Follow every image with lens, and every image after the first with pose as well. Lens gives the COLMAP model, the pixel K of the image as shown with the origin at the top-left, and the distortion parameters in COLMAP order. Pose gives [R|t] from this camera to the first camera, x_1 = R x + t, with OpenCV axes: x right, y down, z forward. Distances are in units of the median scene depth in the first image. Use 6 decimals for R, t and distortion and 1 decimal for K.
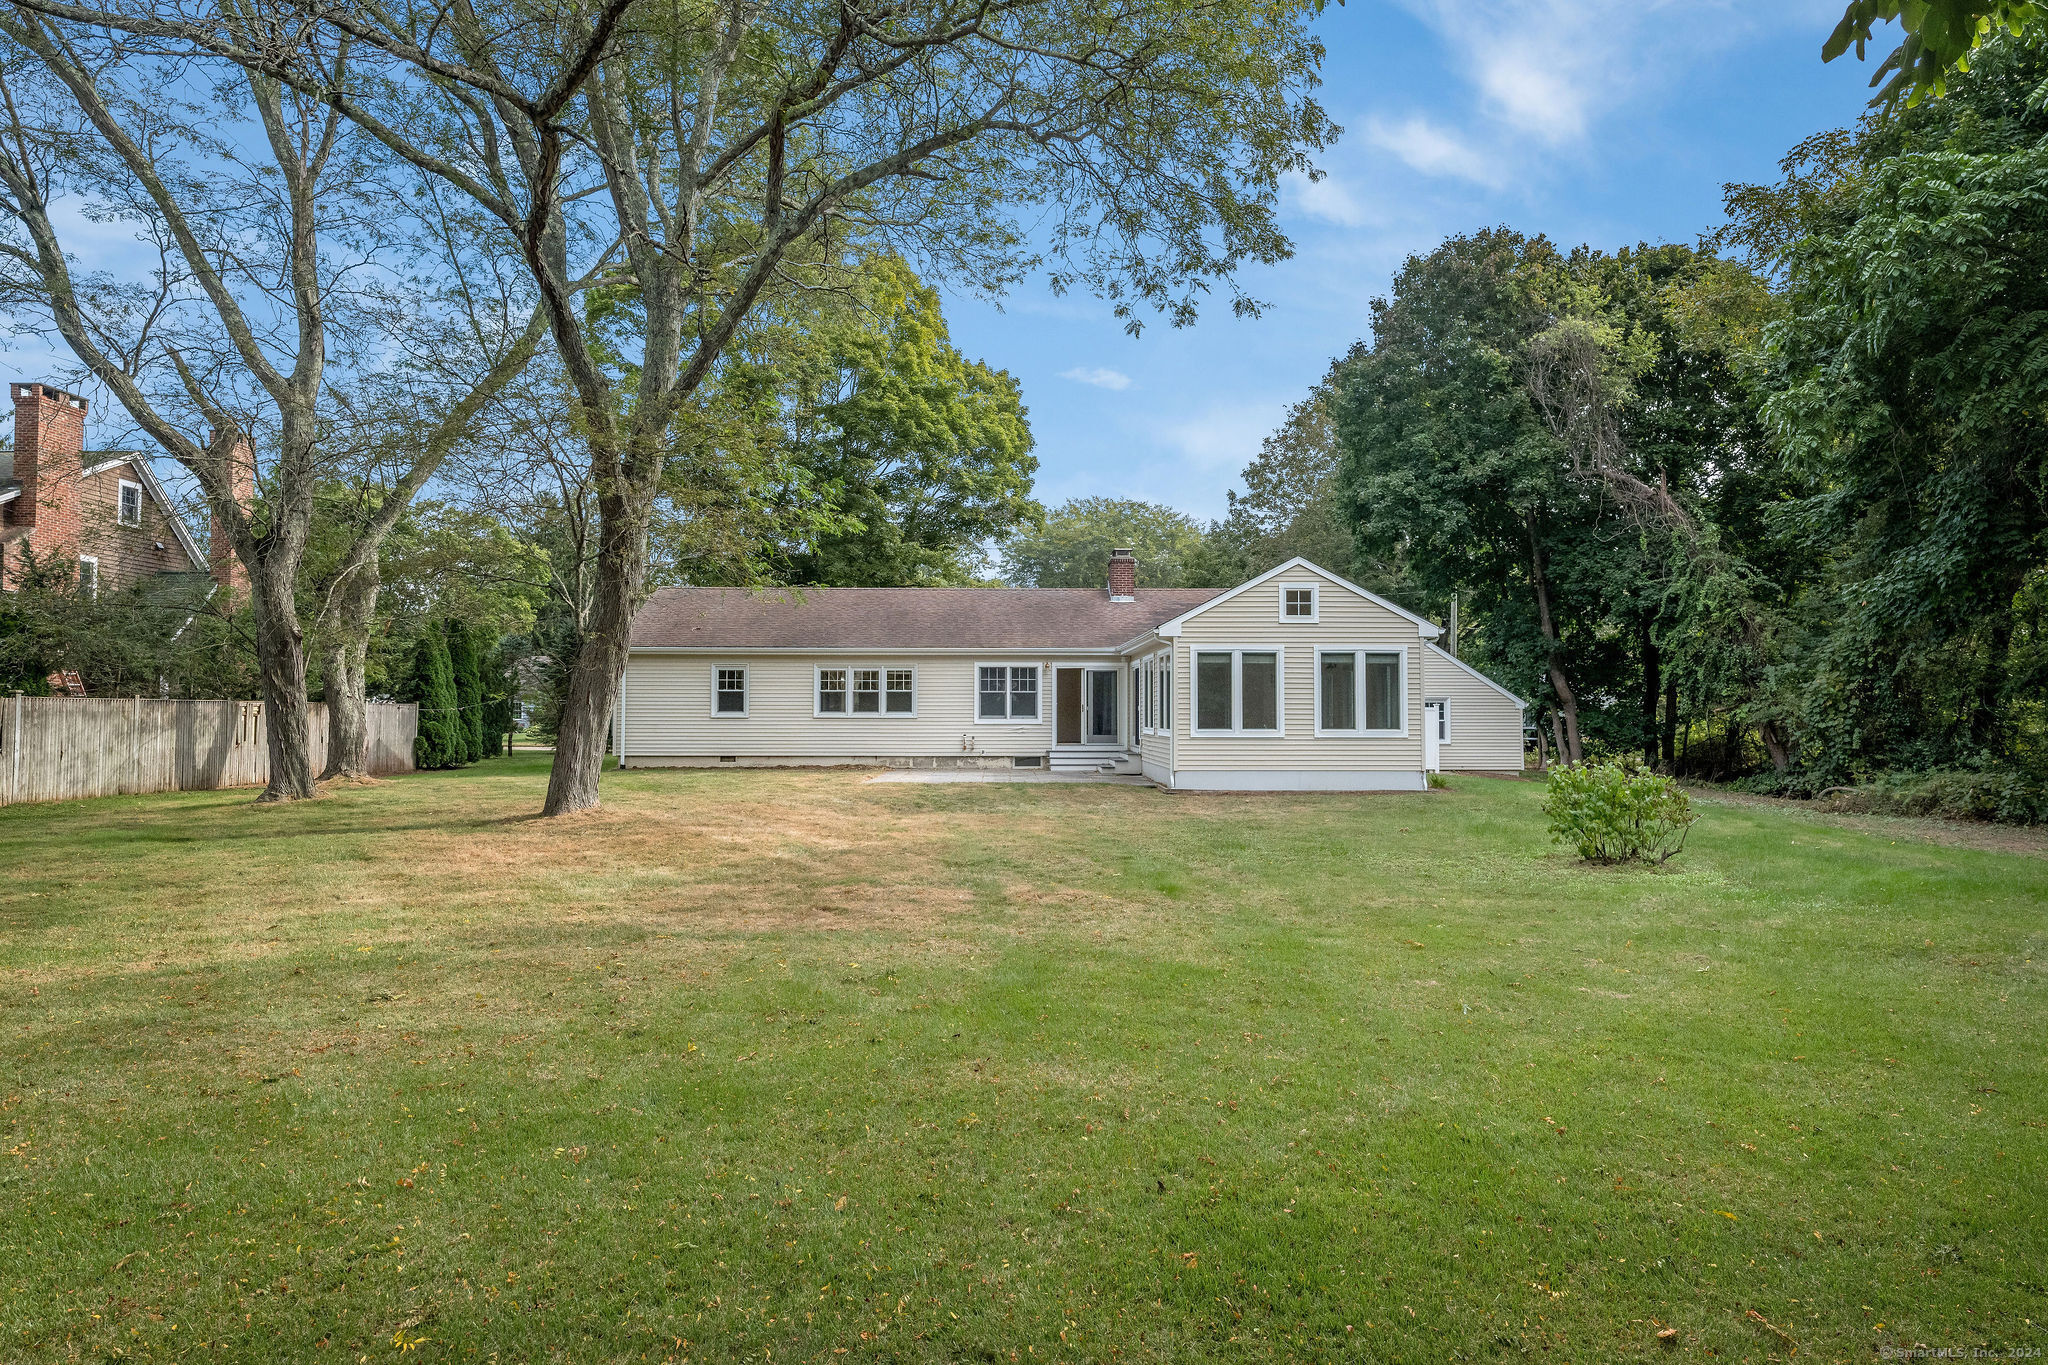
lens RADIAL K [[1102.6, 0, 1021.0], [0, 1102.6, 683.9], [0, 0, 1]] dist [-0.005438, -0.001213]
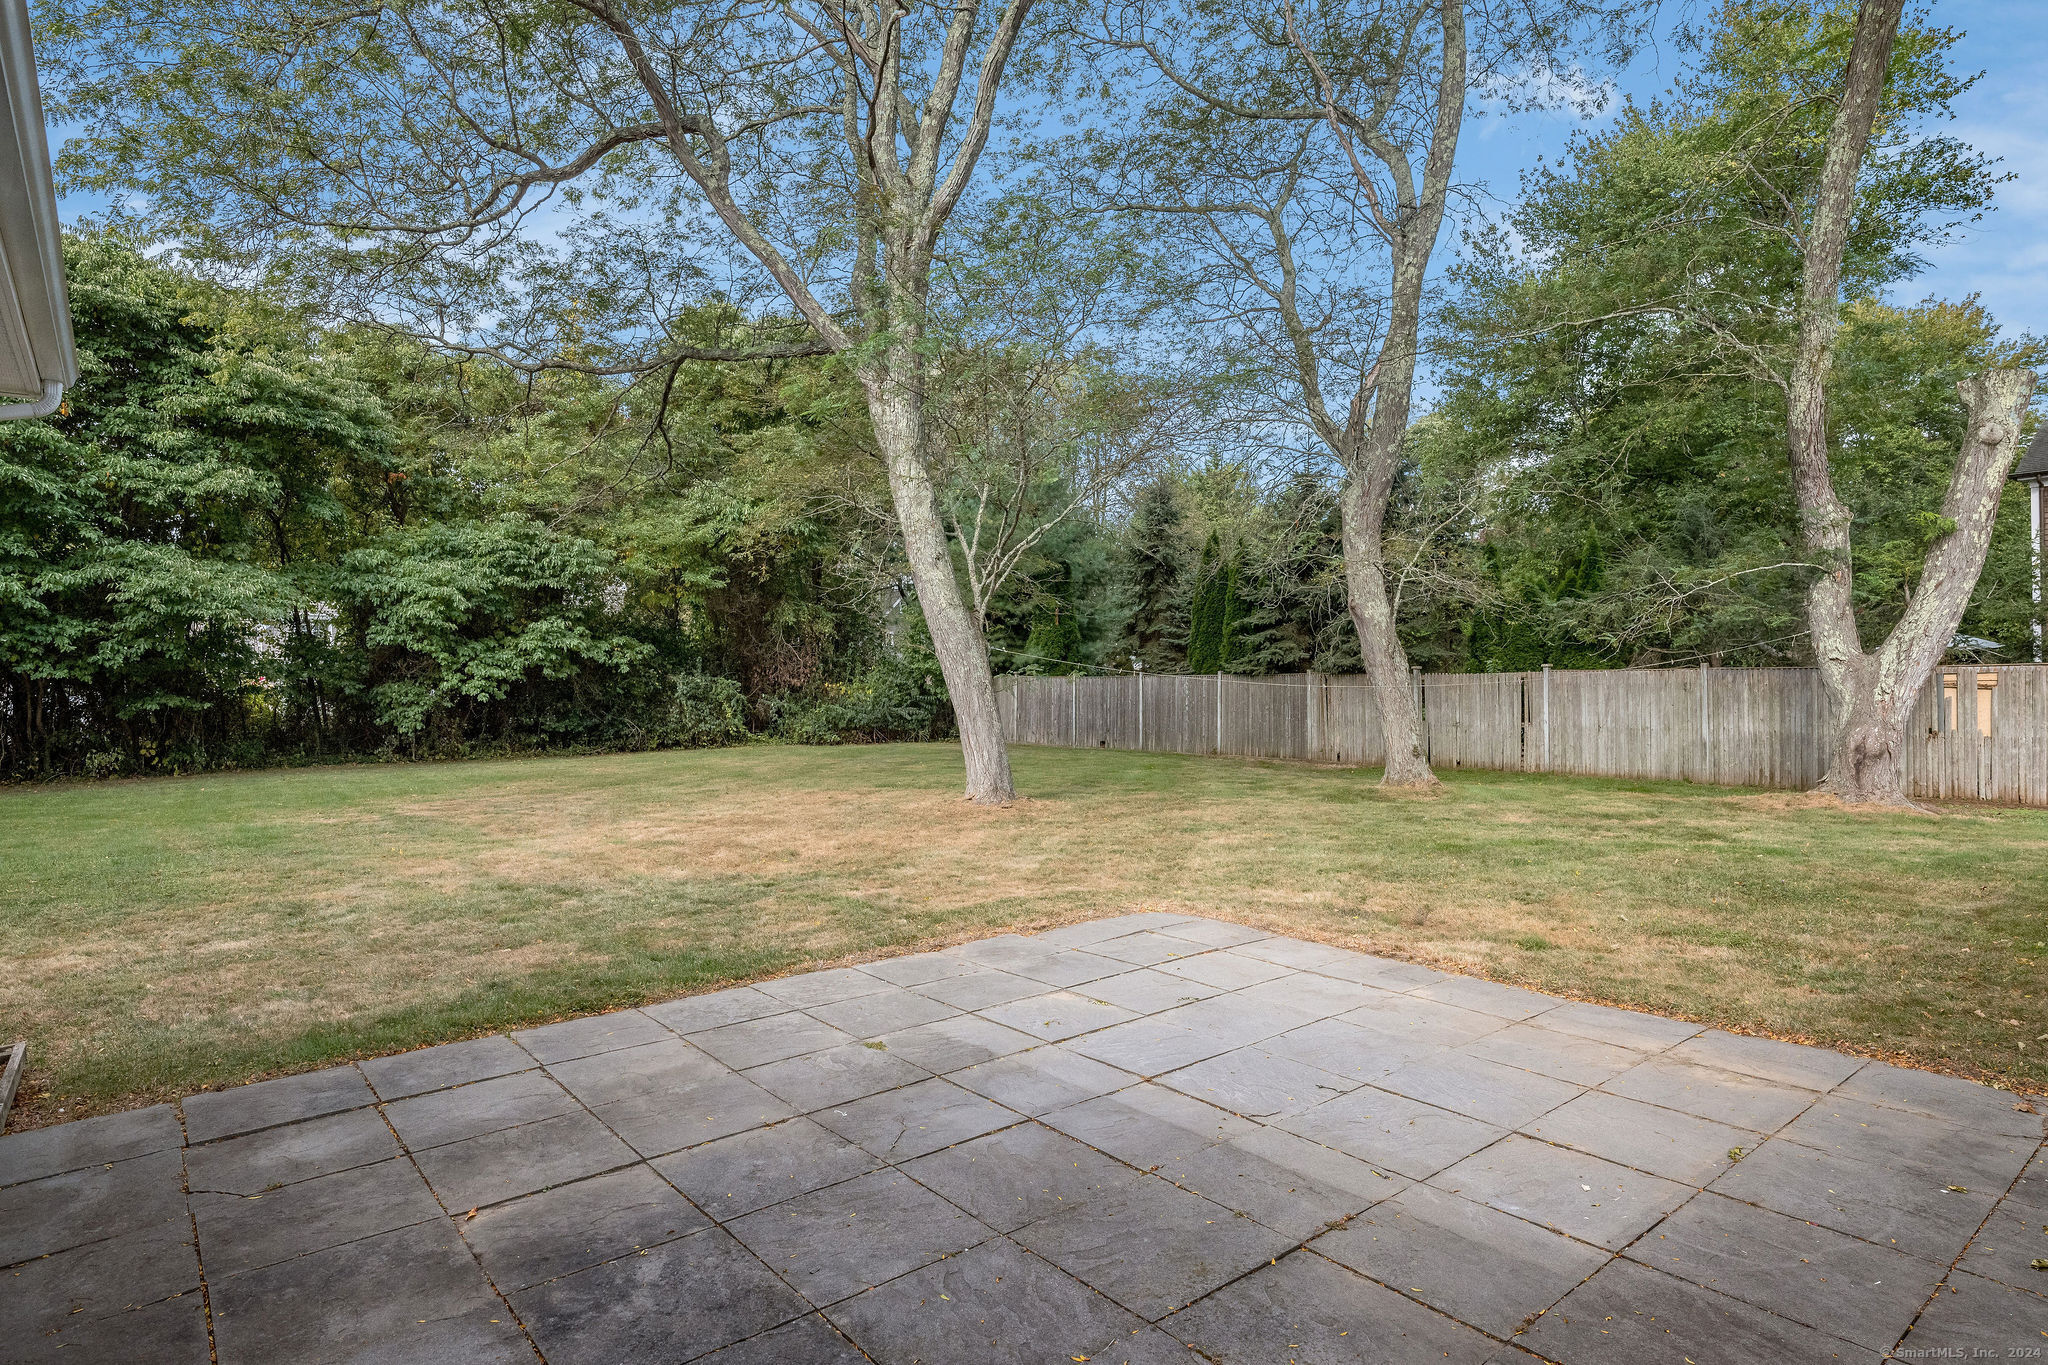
lens RADIAL K [[1102.6, 0, 1024.0], [0, 1102.6, 683.1], [0, 0, 1]] dist [-0.005438, -0.001213]
pose [[-0.785319, 0.006650, -0.619055, 0.072640], [0.027607, 0.999324, -0.024287, 0.023517], [0.618475, -0.036163, -0.784972, 1.005753]]
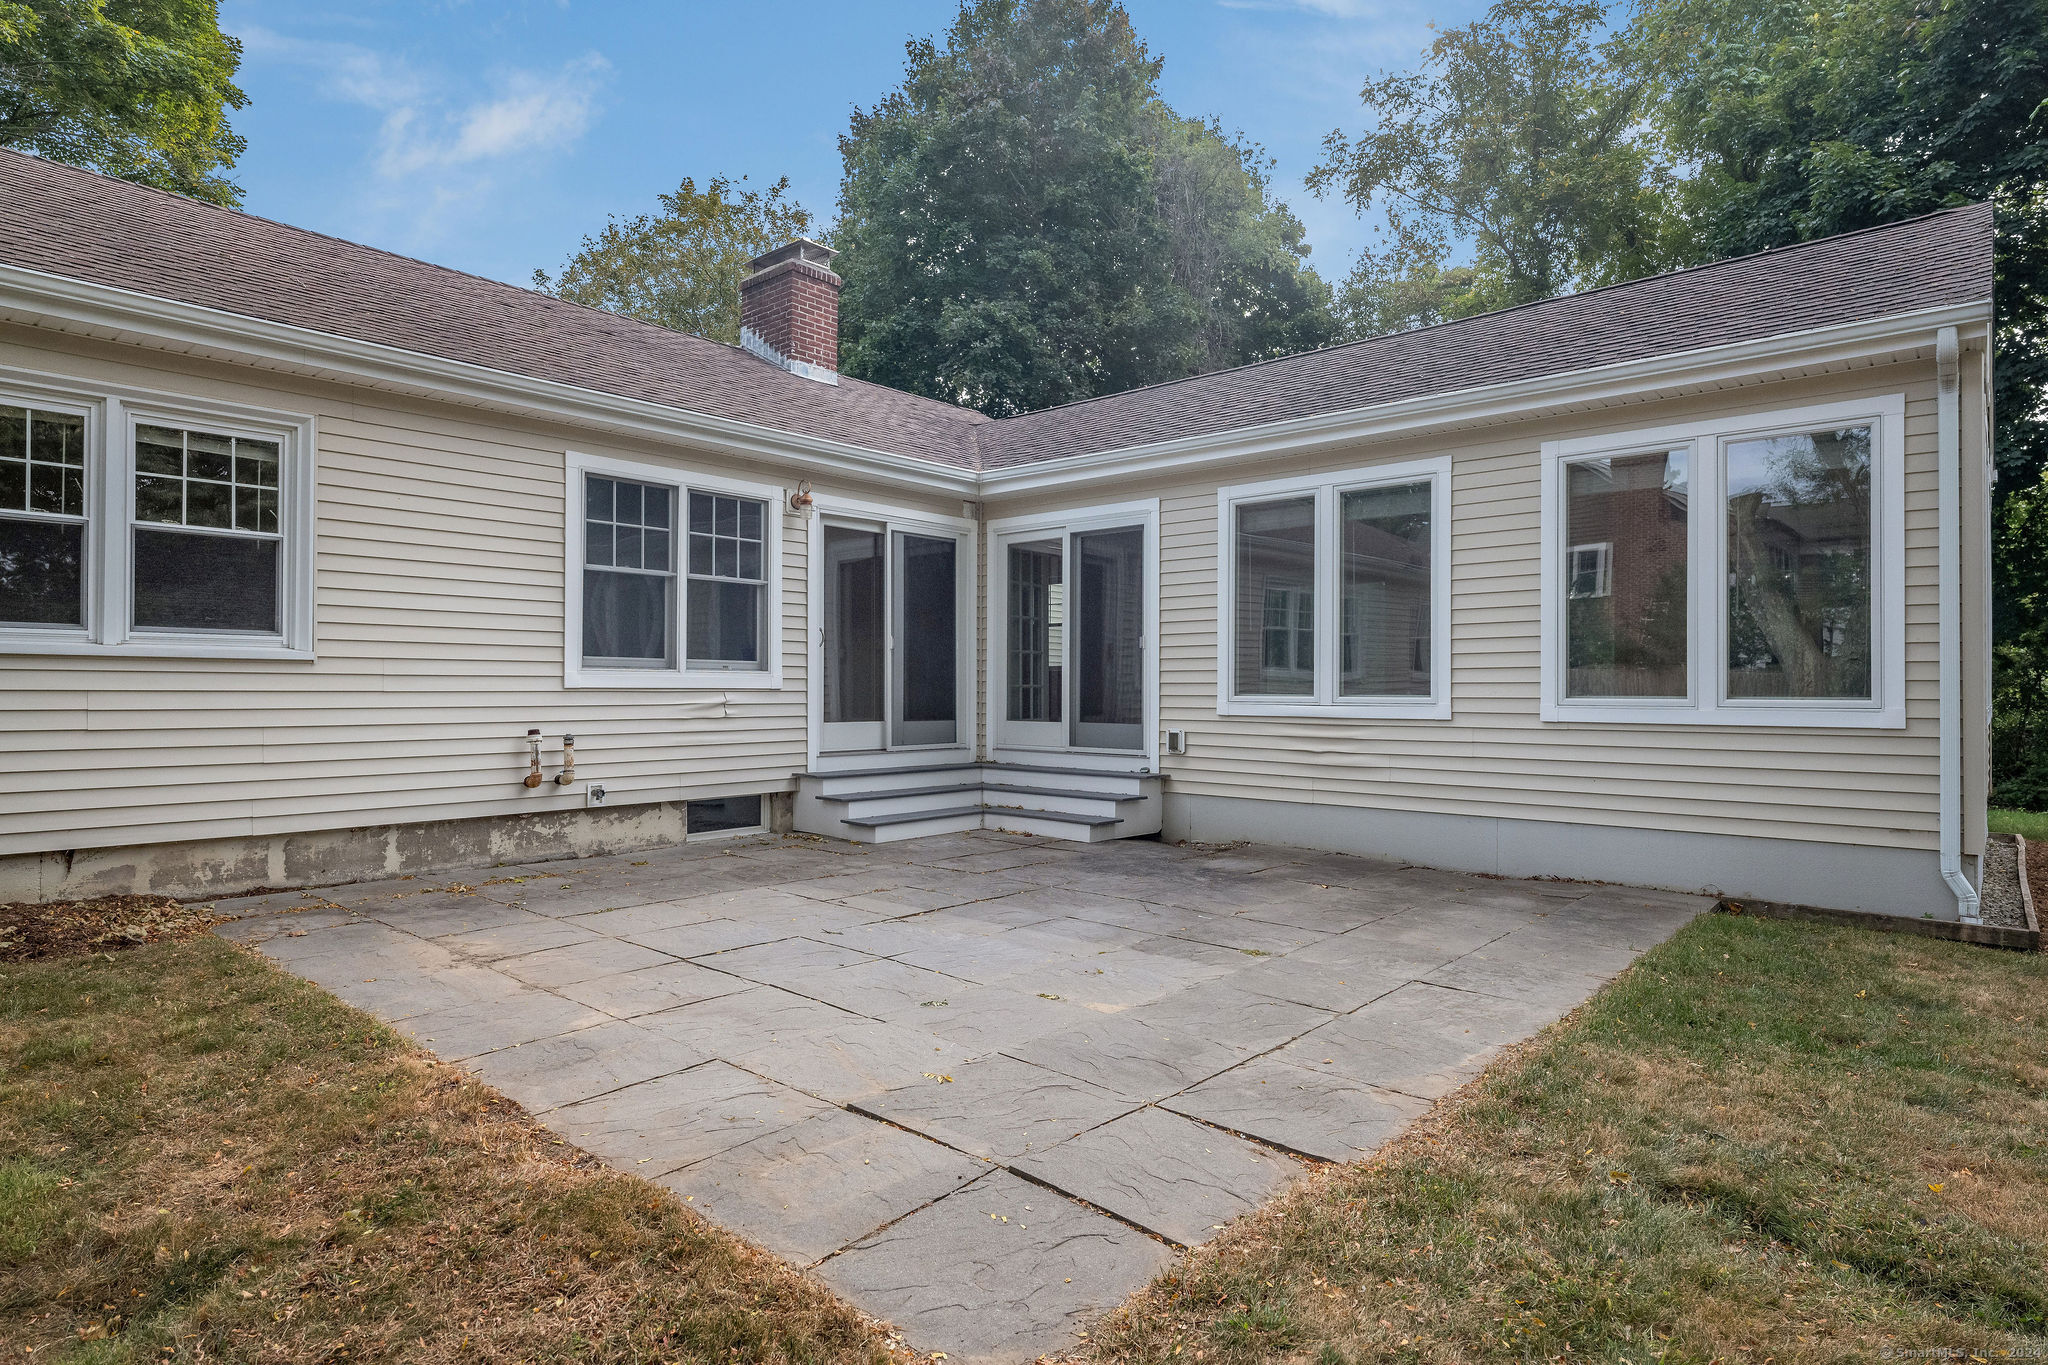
lens RADIAL K [[1102.6, 0, 1017.7], [0, 1102.6, 686.6], [0, 0, 1]] dist [-0.005438, -0.001213]
pose [[0.680170, 0.005186, 0.733036, -0.159720], [-0.023462, 0.999617, 0.014699, 0.029673], [-0.732679, -0.027196, 0.680031, 0.745339]]
